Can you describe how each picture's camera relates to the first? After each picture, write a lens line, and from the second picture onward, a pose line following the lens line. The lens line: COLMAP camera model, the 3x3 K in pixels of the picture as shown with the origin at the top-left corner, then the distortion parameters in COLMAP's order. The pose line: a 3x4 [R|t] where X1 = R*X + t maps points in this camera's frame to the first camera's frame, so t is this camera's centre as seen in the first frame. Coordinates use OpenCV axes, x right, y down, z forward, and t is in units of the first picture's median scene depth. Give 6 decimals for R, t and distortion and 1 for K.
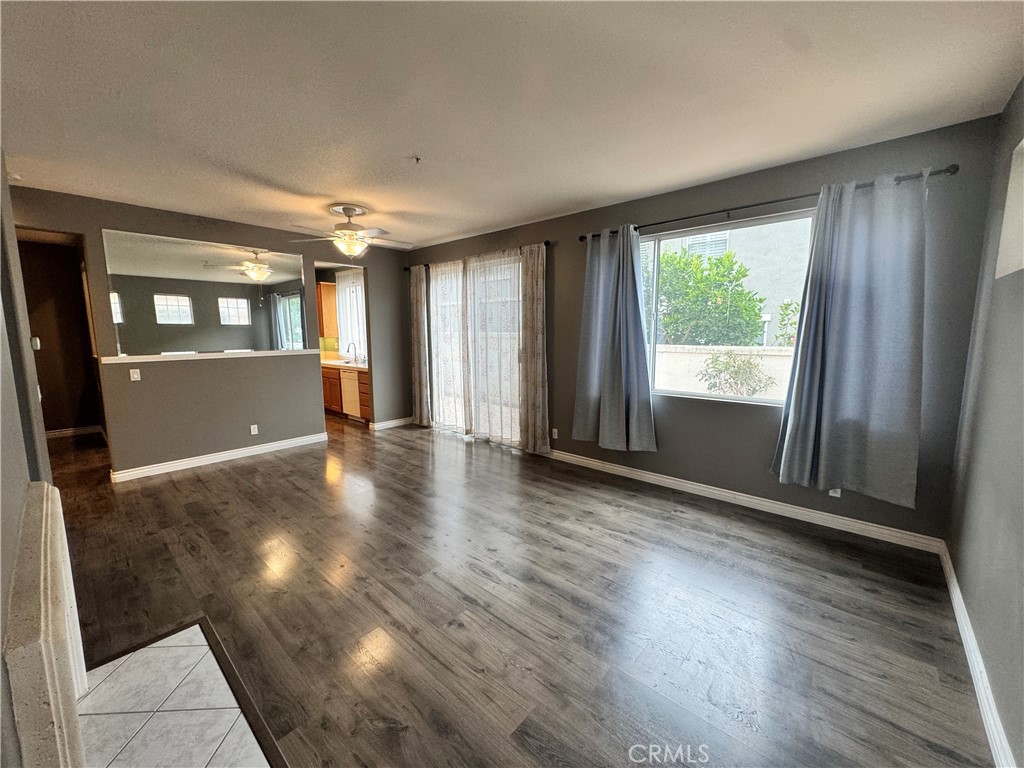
lens RADIAL K [[407.9, 0, 514.0], [0, 407.9, 382.1], [0, 0, 1]] dist [-0.003894, 0.001214]
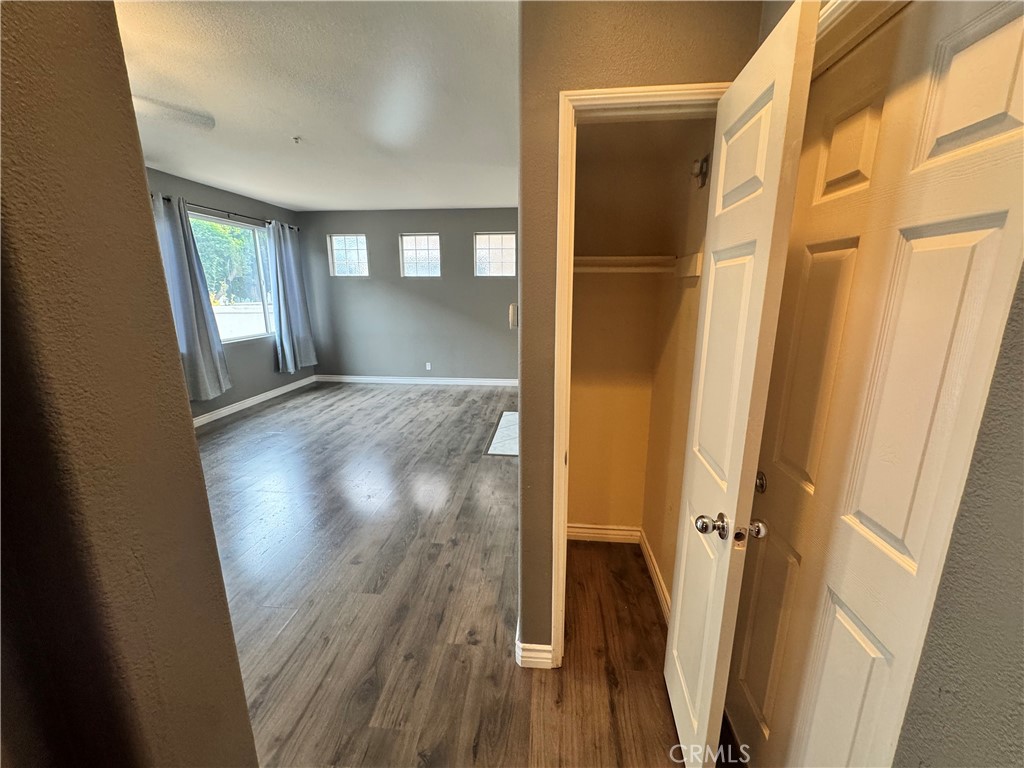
lens RADIAL K [[407.9, 0, 511.5], [0, 407.9, 382.7], [0, 0, 1]] dist [-0.003894, 0.001214]
pose [[-0.588722, -0.175026, 0.789159, -1.288841], [0.105927, 0.951153, 0.289978, -0.134583], [-0.801365, 0.254310, -0.541425, 1.053392]]
